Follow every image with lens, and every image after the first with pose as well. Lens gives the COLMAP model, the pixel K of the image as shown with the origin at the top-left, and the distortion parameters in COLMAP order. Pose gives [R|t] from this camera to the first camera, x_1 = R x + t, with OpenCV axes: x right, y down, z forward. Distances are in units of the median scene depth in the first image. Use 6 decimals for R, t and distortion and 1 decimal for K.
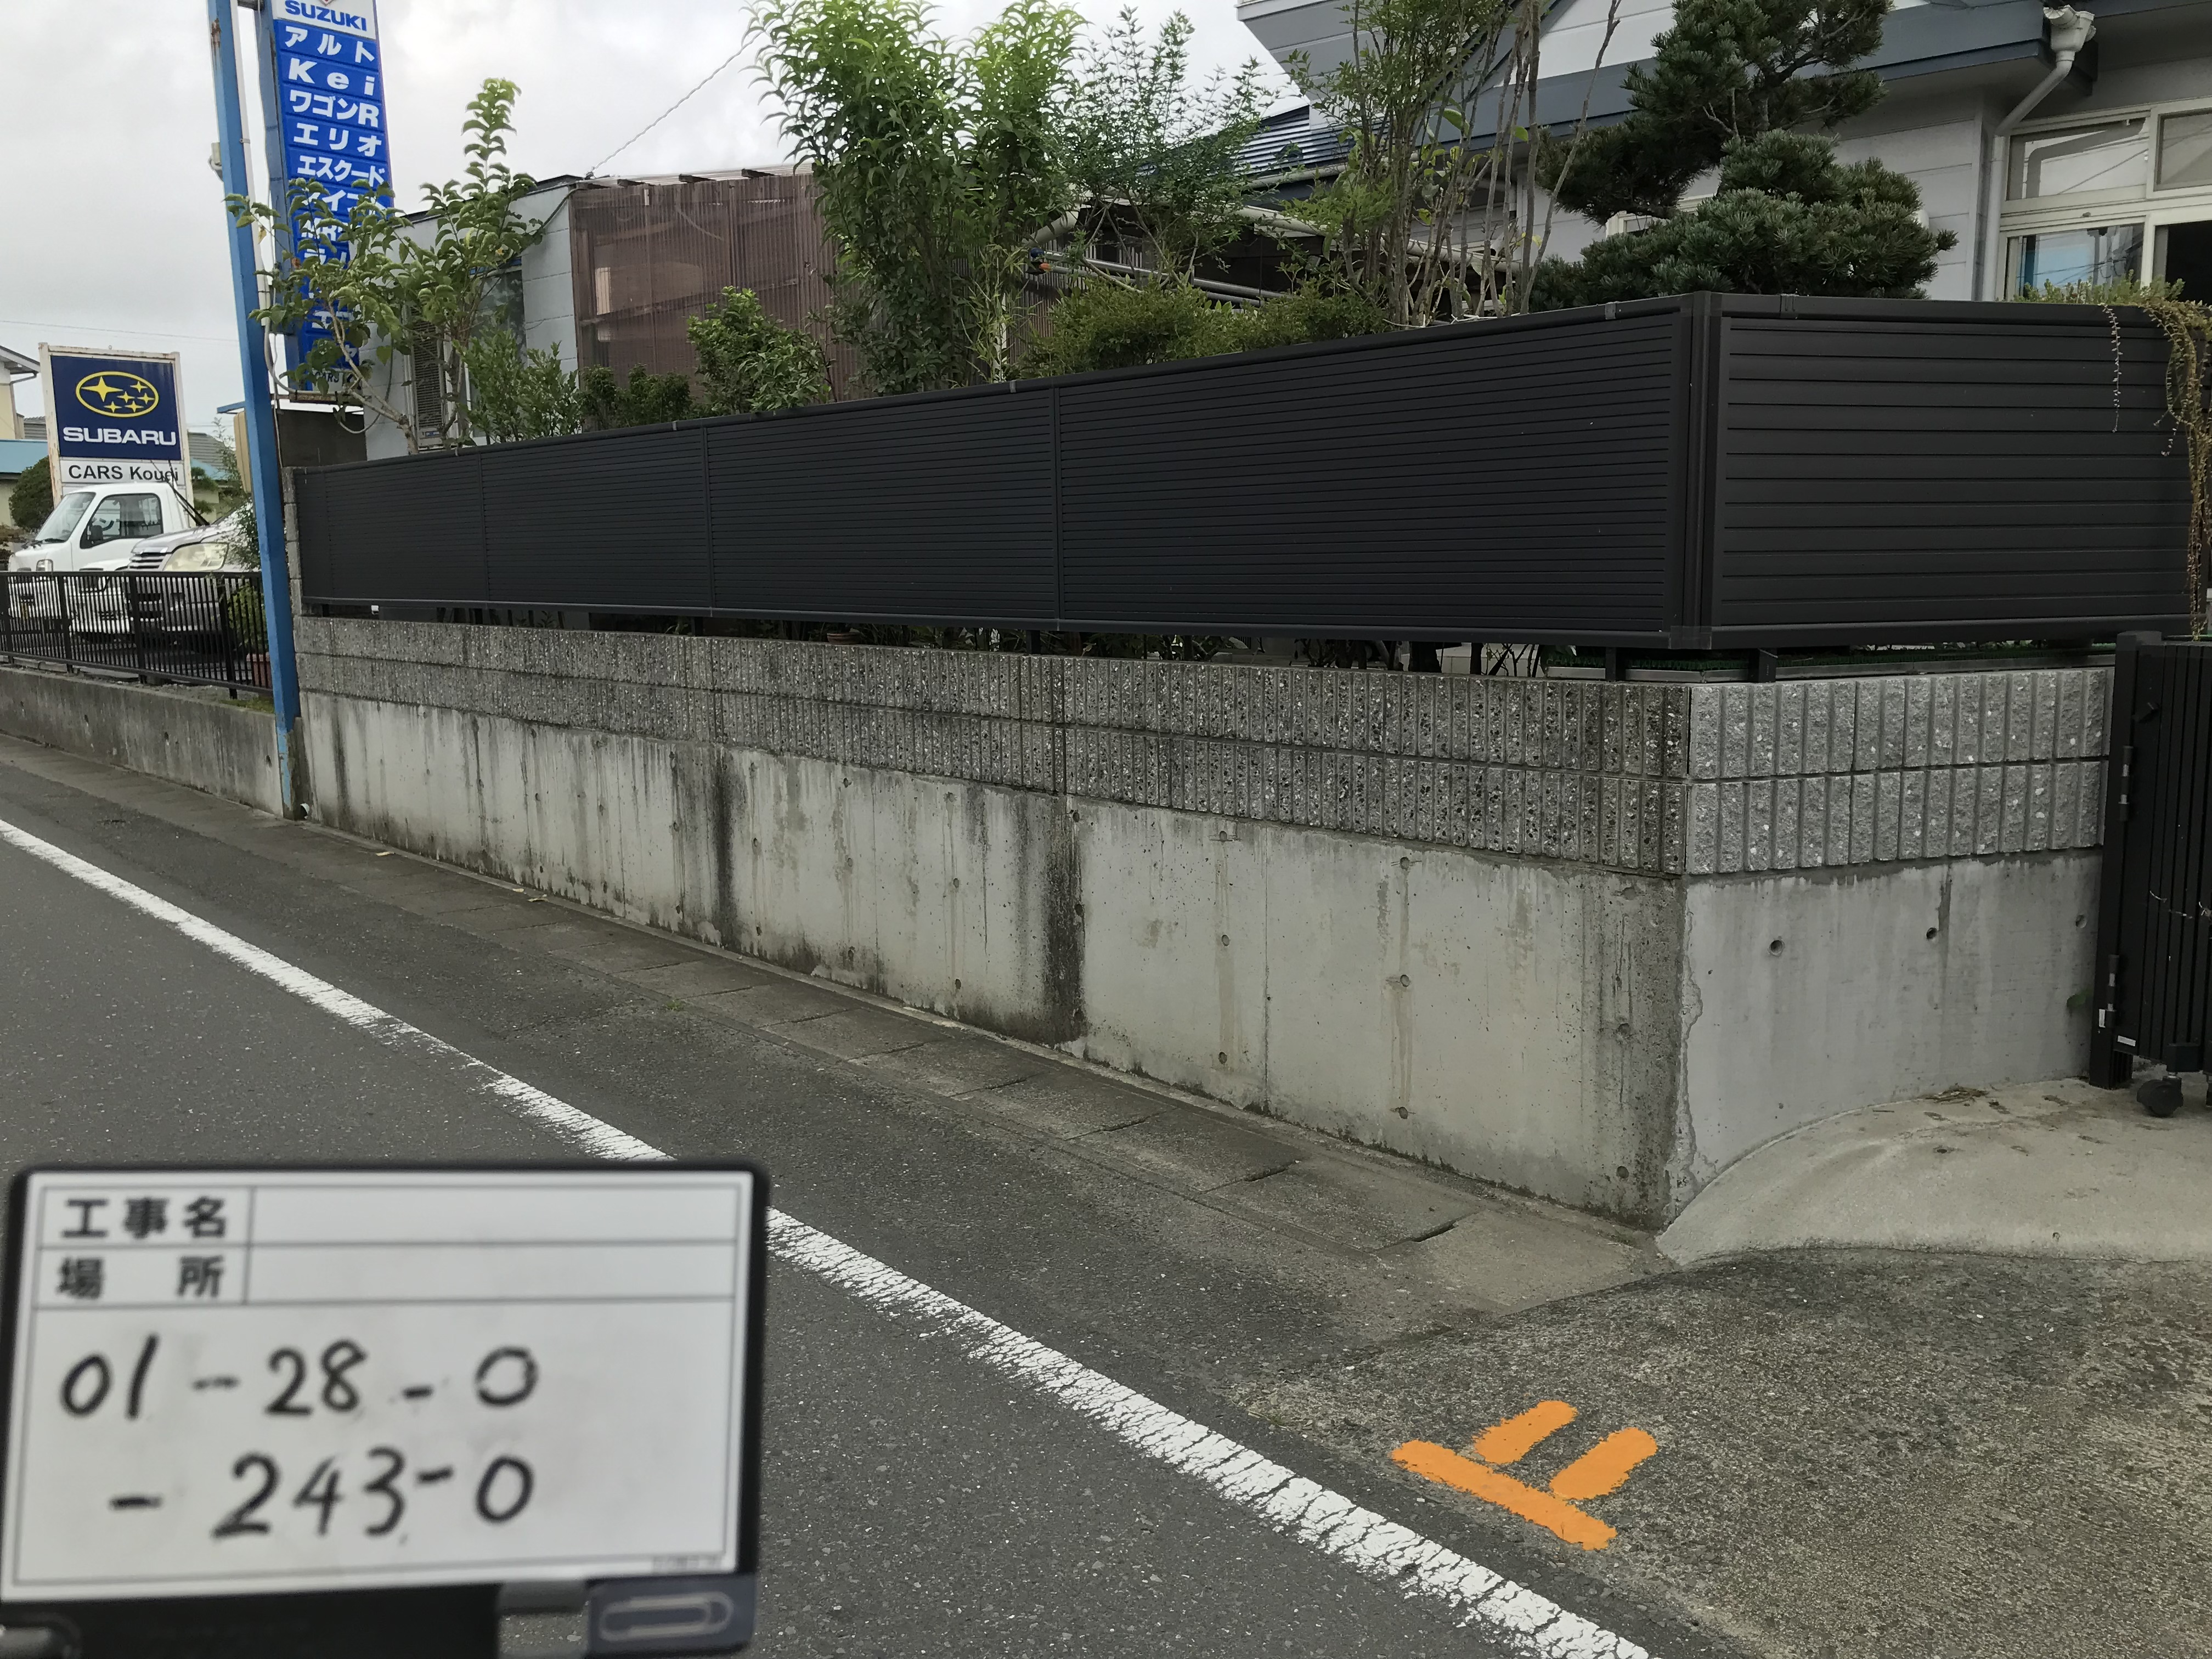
lens RADIAL K [[1848.4, 0, 1096.2], [0, 1848.4, 825.9], [0, 0, 1]] dist [0.033976, -0.043923]
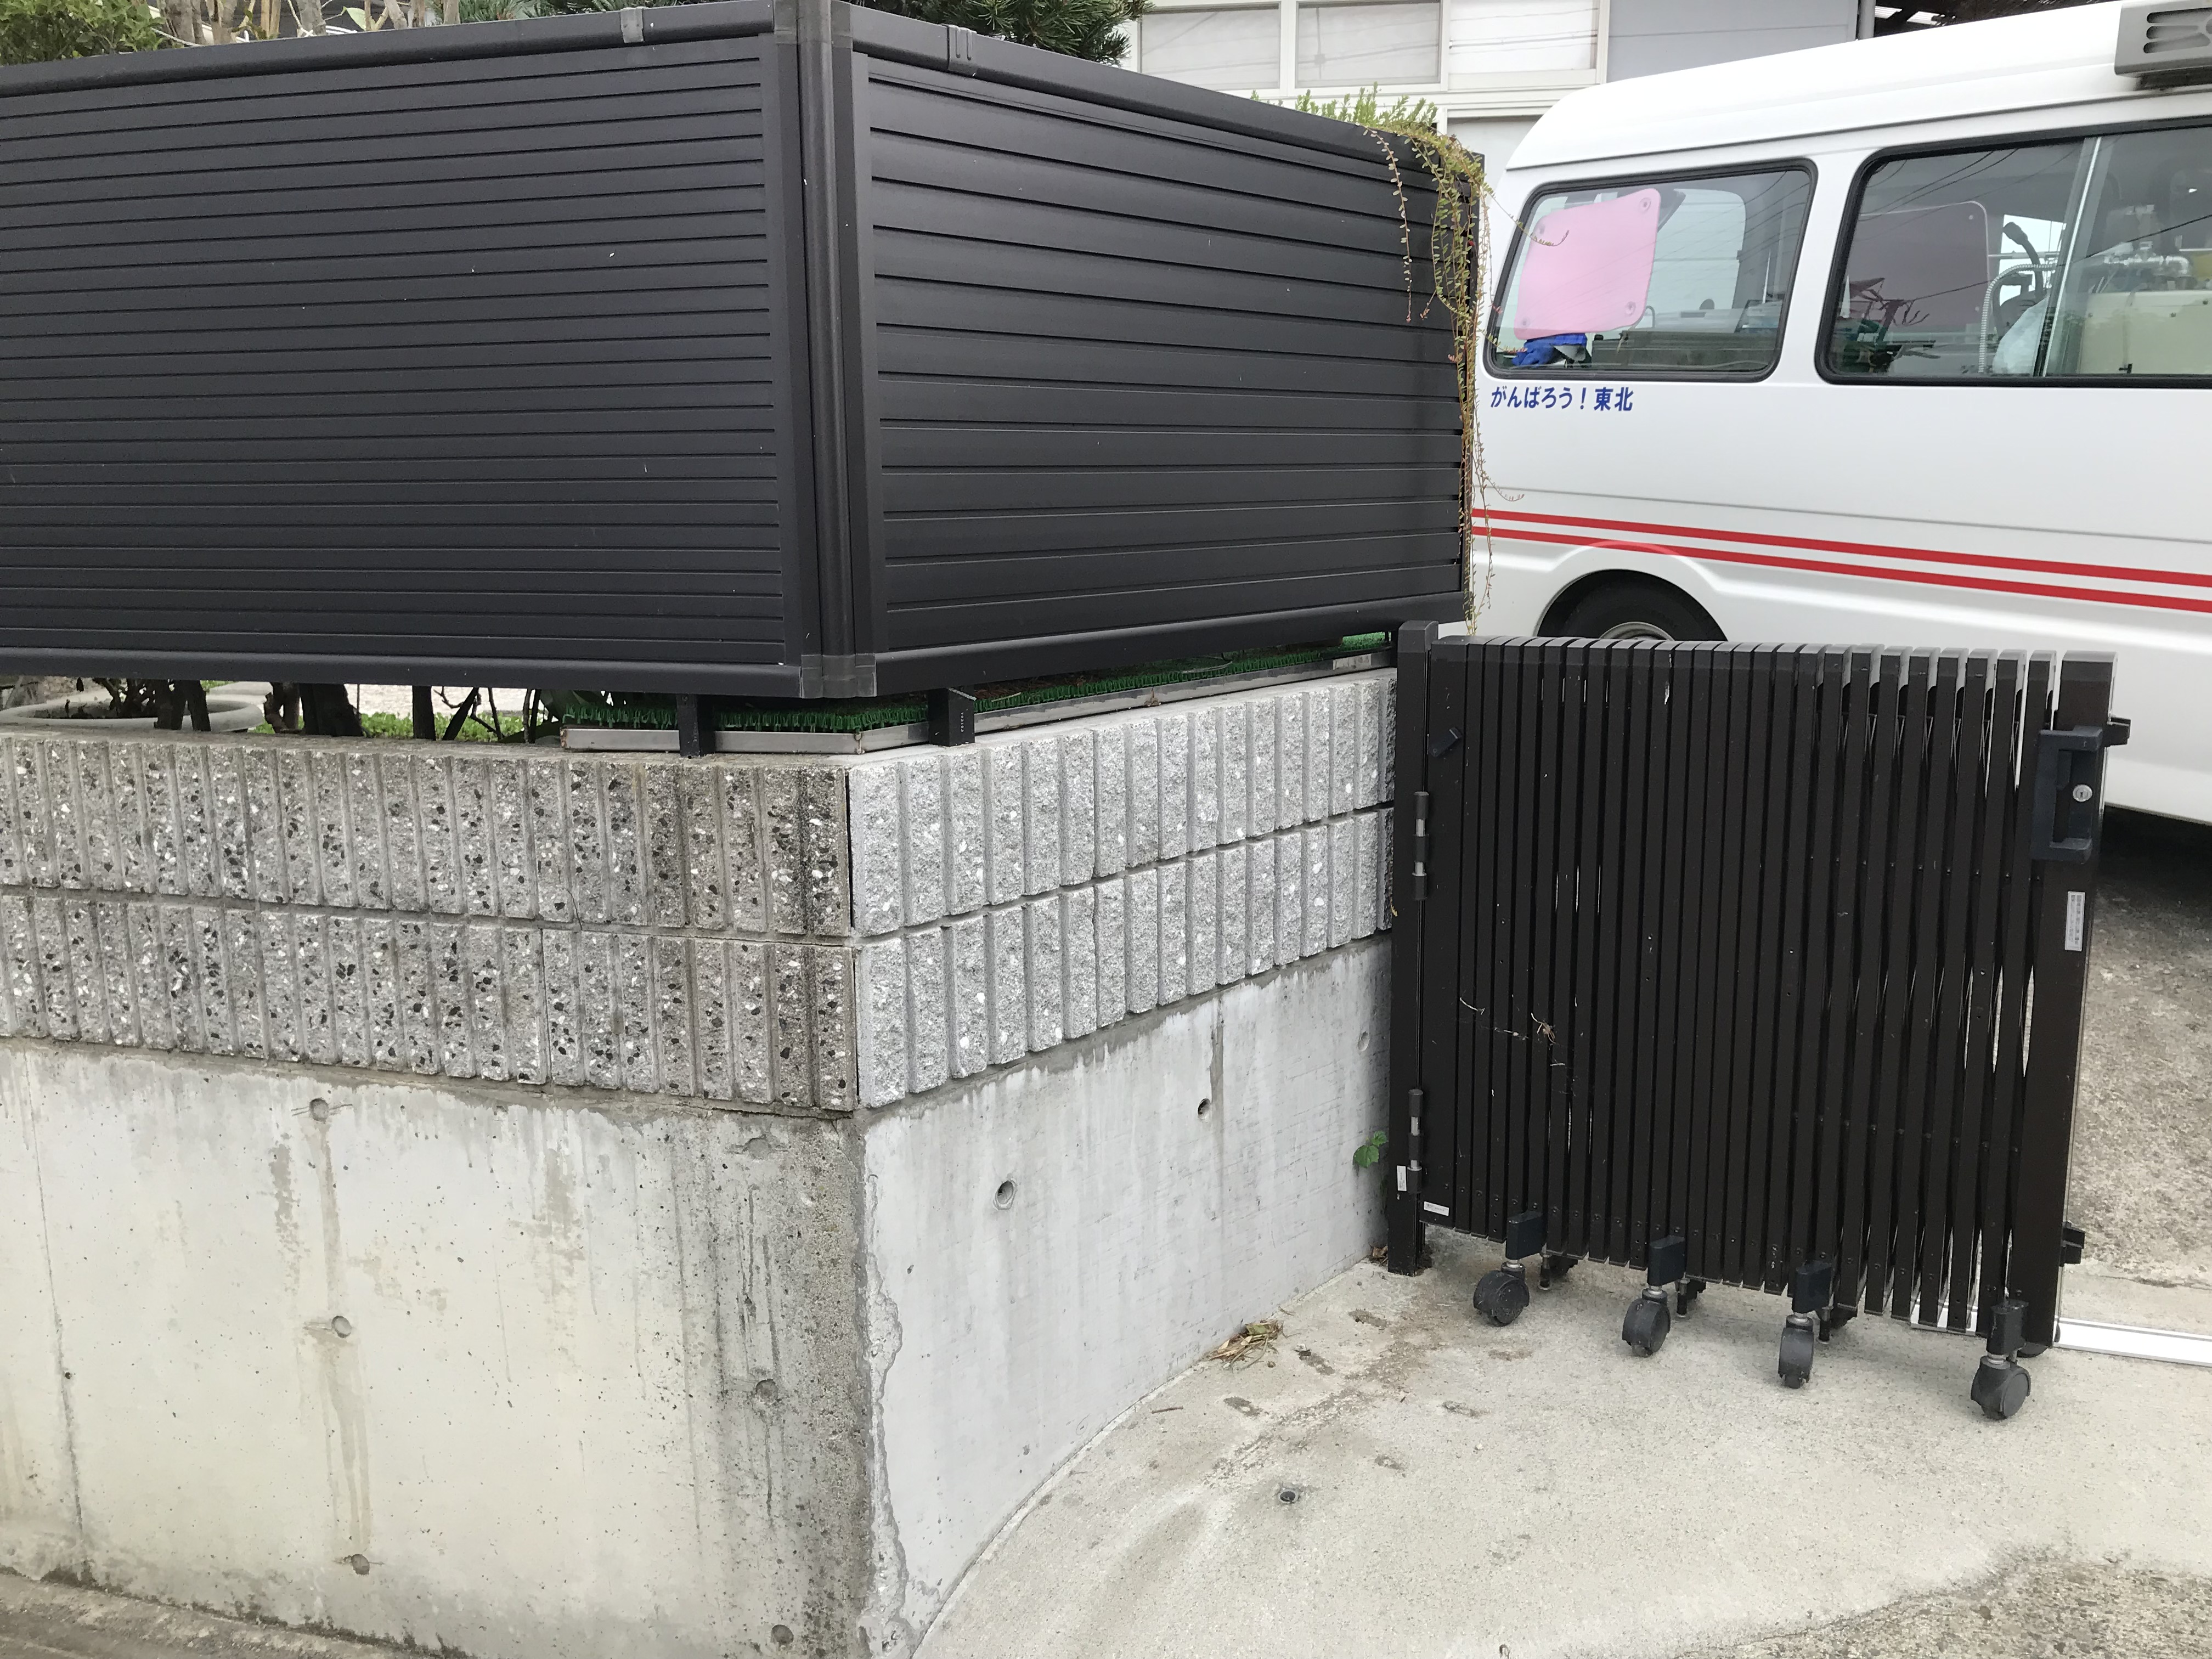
lens RADIAL K [[1848.4, 0, 1096.2], [0, 1848.4, 825.9], [0, 0, 1]] dist [0.033976, -0.043923]
pose [[0.857947, -0.090478, 0.505707, 0.106196], [0.073395, 0.995859, 0.053656, -0.076986], [-0.508468, -0.008918, 0.861035, 0.478755]]
